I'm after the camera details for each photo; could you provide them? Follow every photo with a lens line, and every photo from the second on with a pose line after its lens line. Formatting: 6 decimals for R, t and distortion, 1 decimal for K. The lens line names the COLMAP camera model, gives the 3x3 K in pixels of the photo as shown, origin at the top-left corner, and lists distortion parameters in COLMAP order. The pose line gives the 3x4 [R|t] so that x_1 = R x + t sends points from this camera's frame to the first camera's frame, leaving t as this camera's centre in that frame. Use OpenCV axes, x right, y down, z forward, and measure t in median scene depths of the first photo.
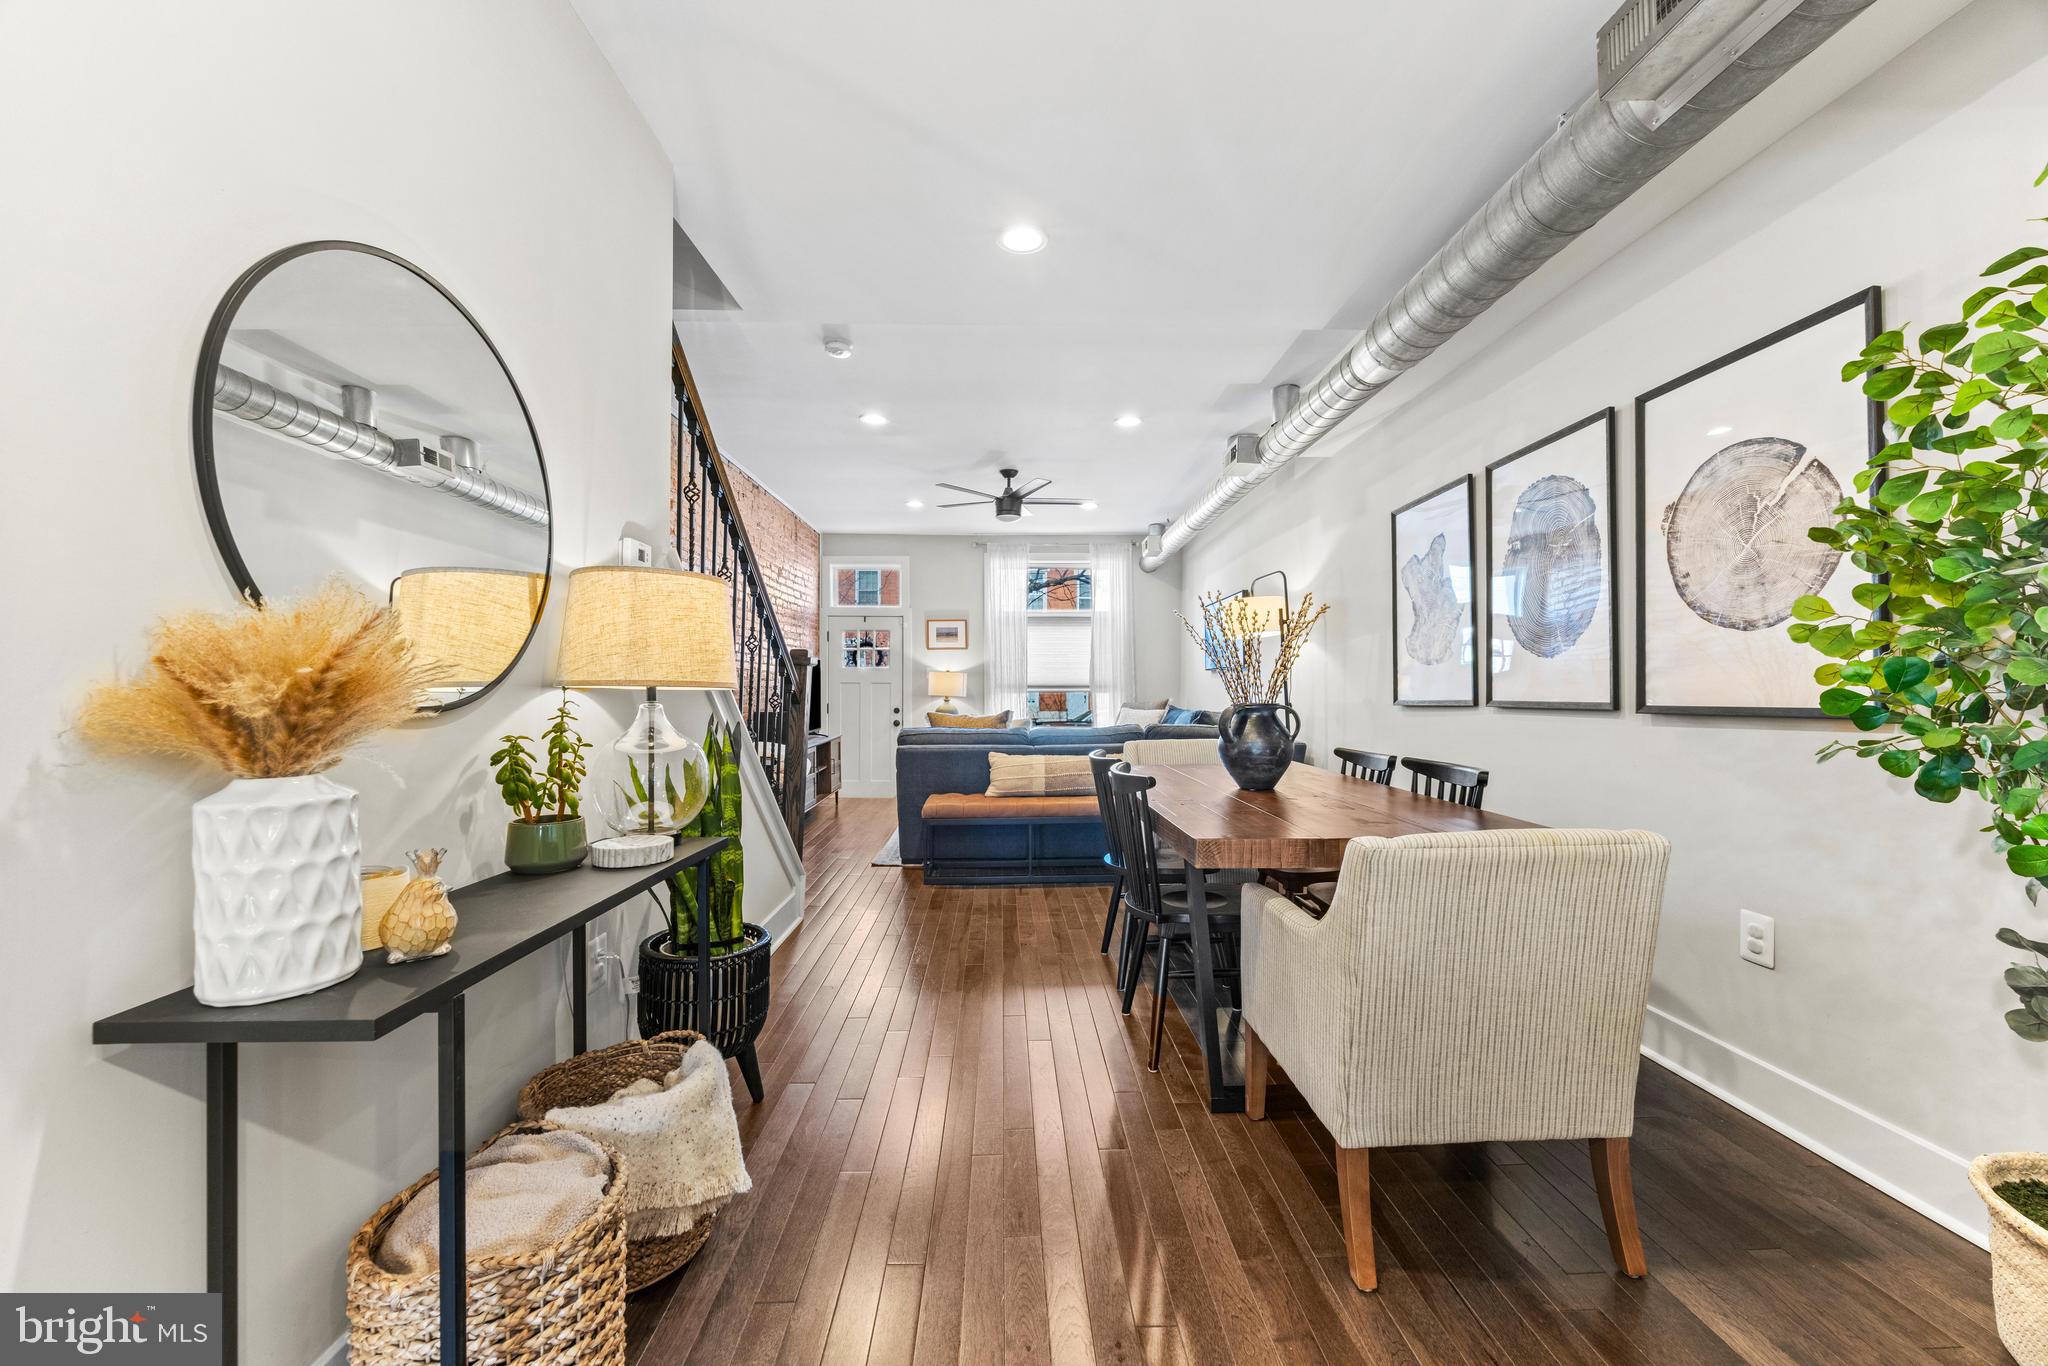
lens RADIAL K [[787.9, 0, 1026.0], [0, 787.9, 683.3], [0, 0, 1]] dist [-0.001019, -0.000968]
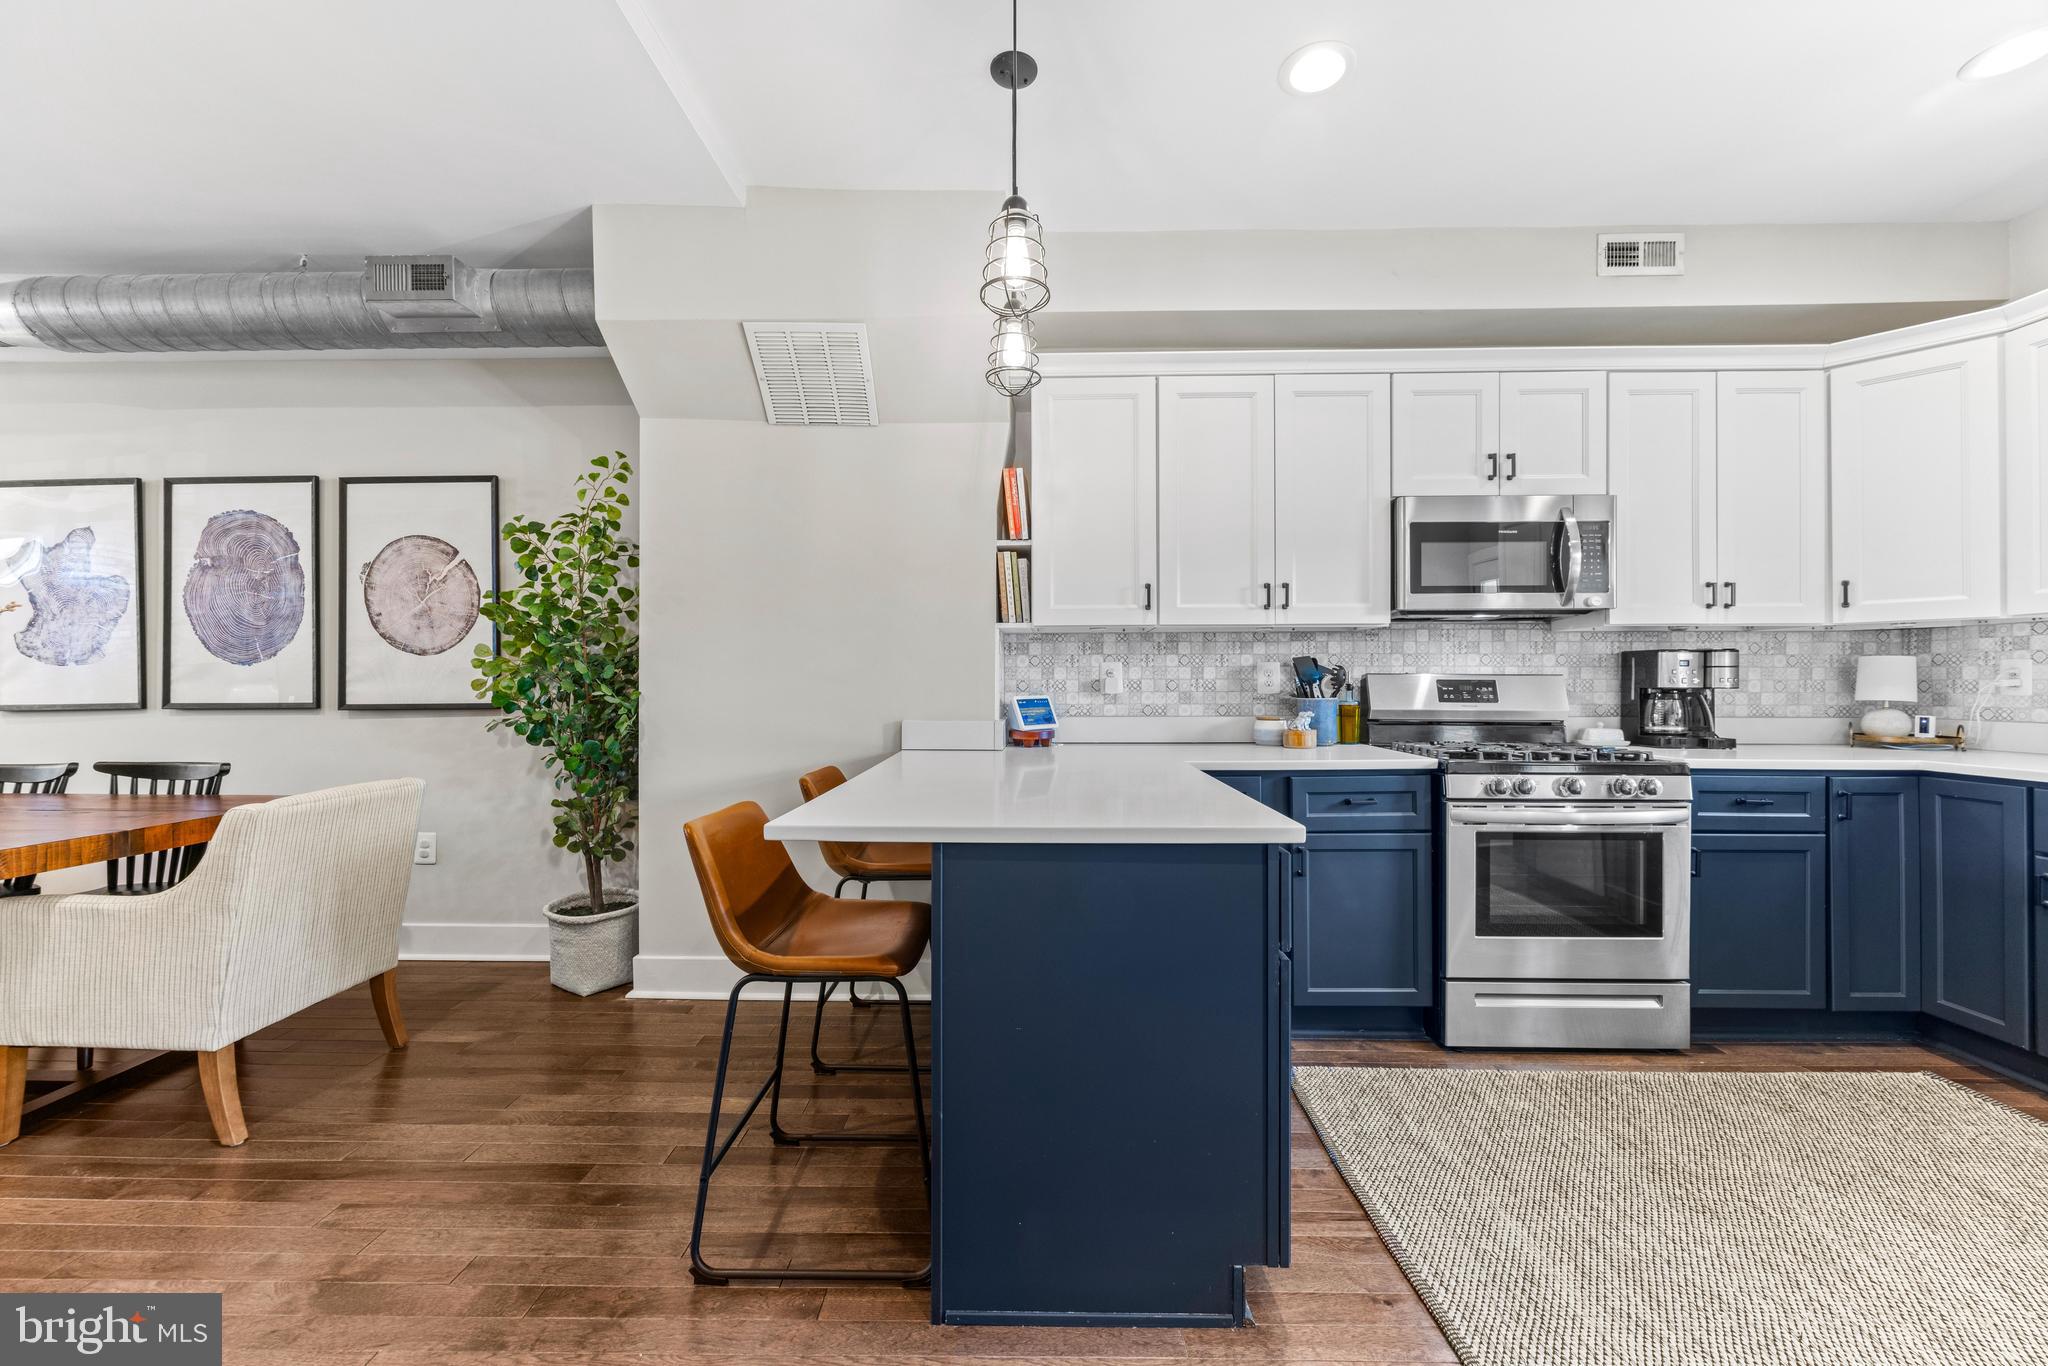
lens RADIAL K [[787.9, 0, 1016.5], [0, 787.9, 683.4], [0, 0, 1]] dist [-0.001019, -0.000968]
pose [[0.050917, 0.005320, 0.998689, -0.454037], [-0.007368, 0.999961, -0.004951, -0.008652], [-0.998676, -0.007107, 0.050954, -0.208261]]
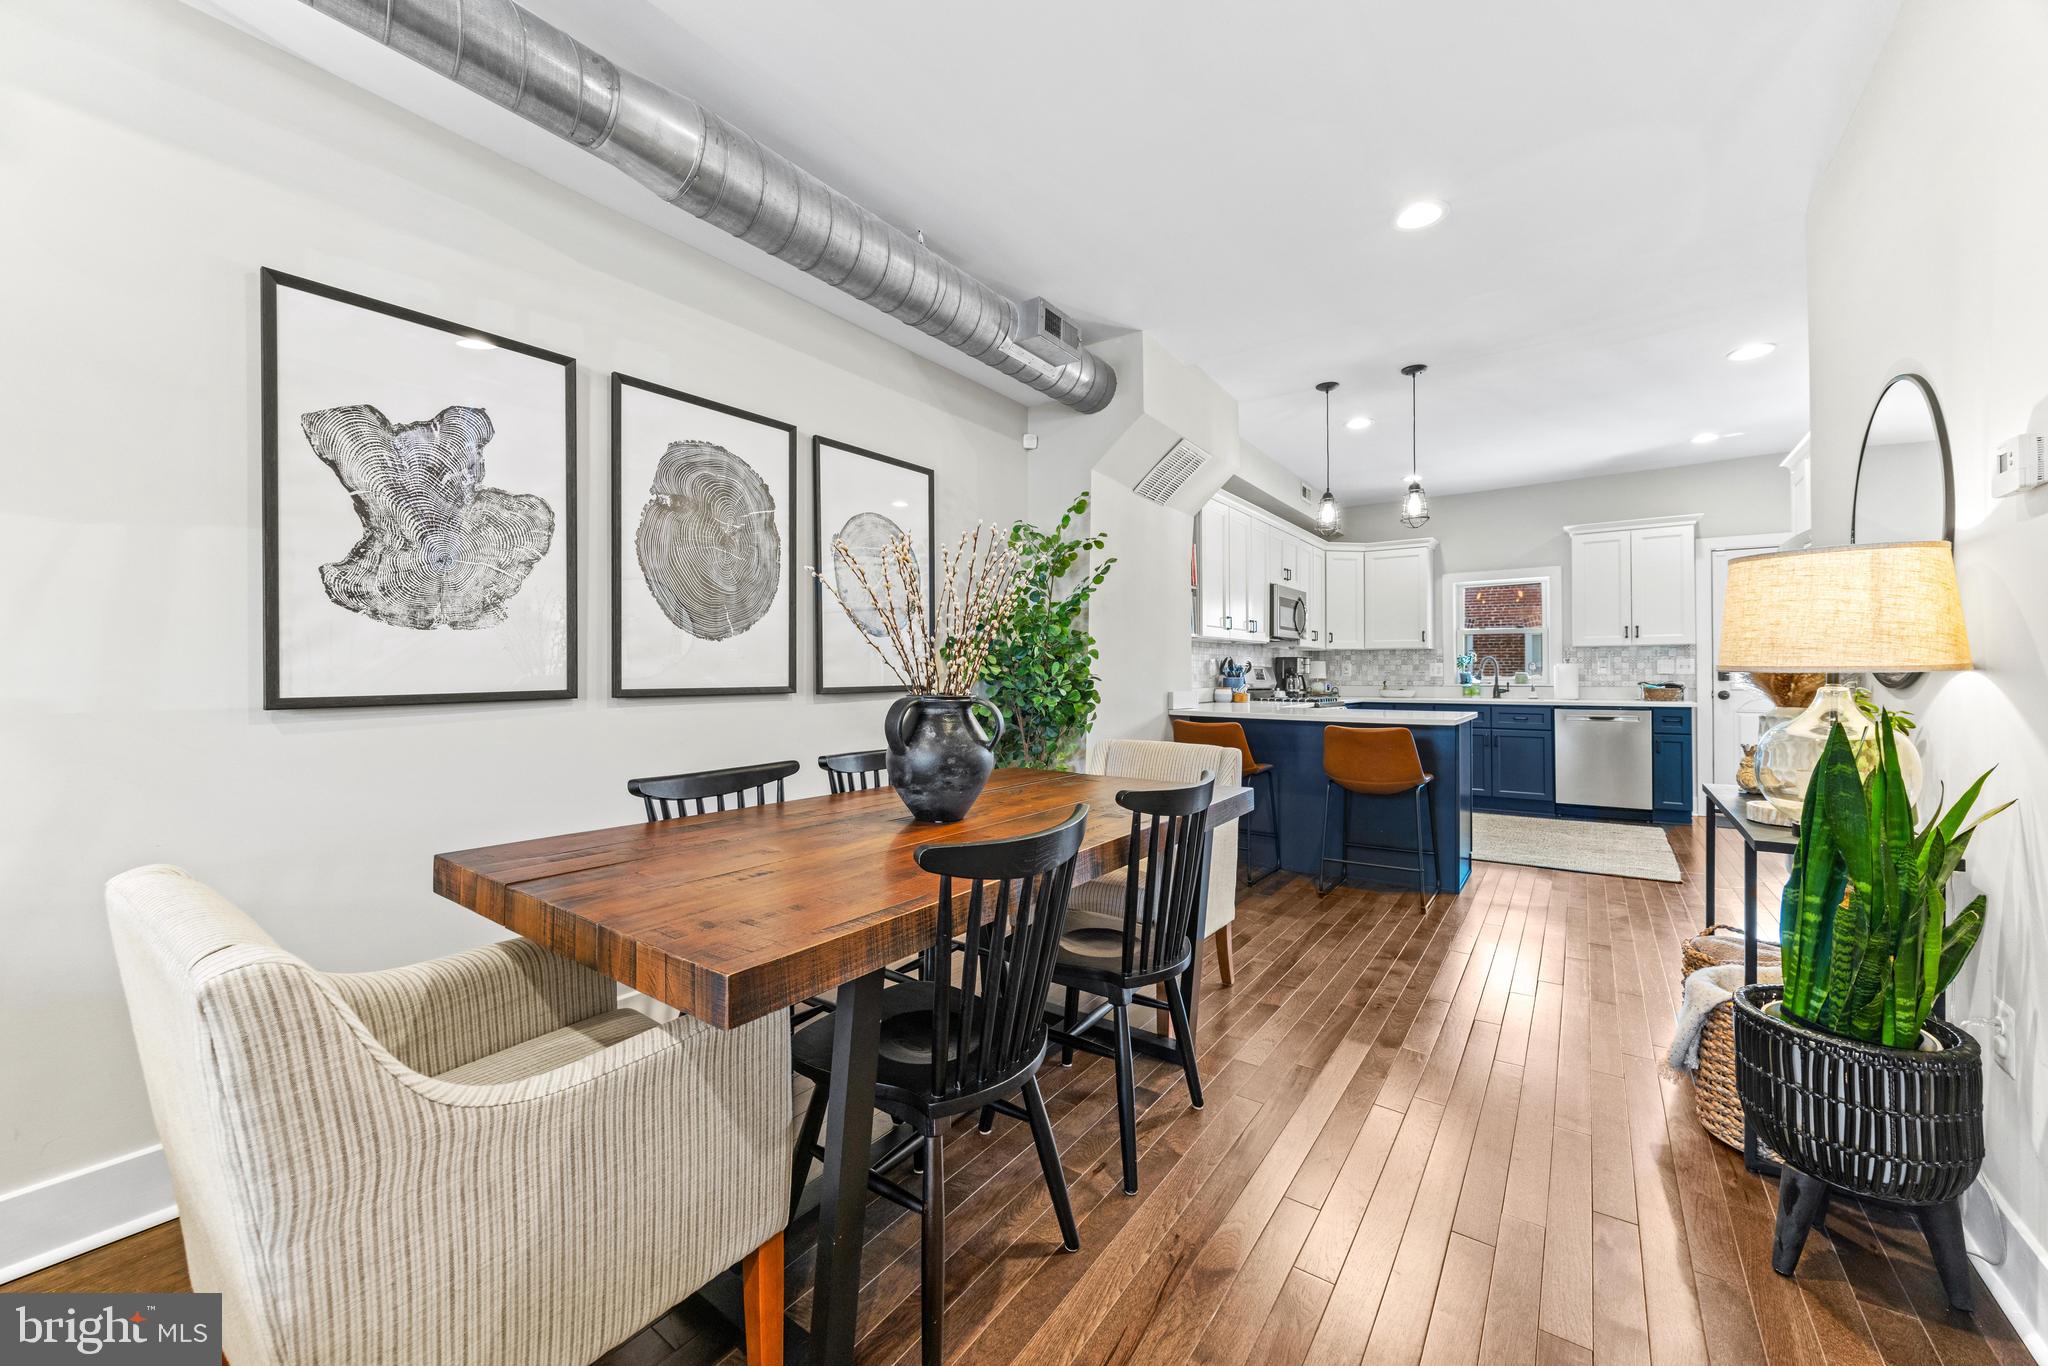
lens RADIAL K [[787.9, 0, 1014.7], [0, 787.9, 665.0], [0, 0, 1]] dist [-0.001019, -0.000968]
pose [[-0.789772, 0.010582, 0.613309, -0.187326], [-0.002808, 0.999778, -0.020867, 0.015340], [-0.613394, -0.018202, -0.789568, 1.545593]]
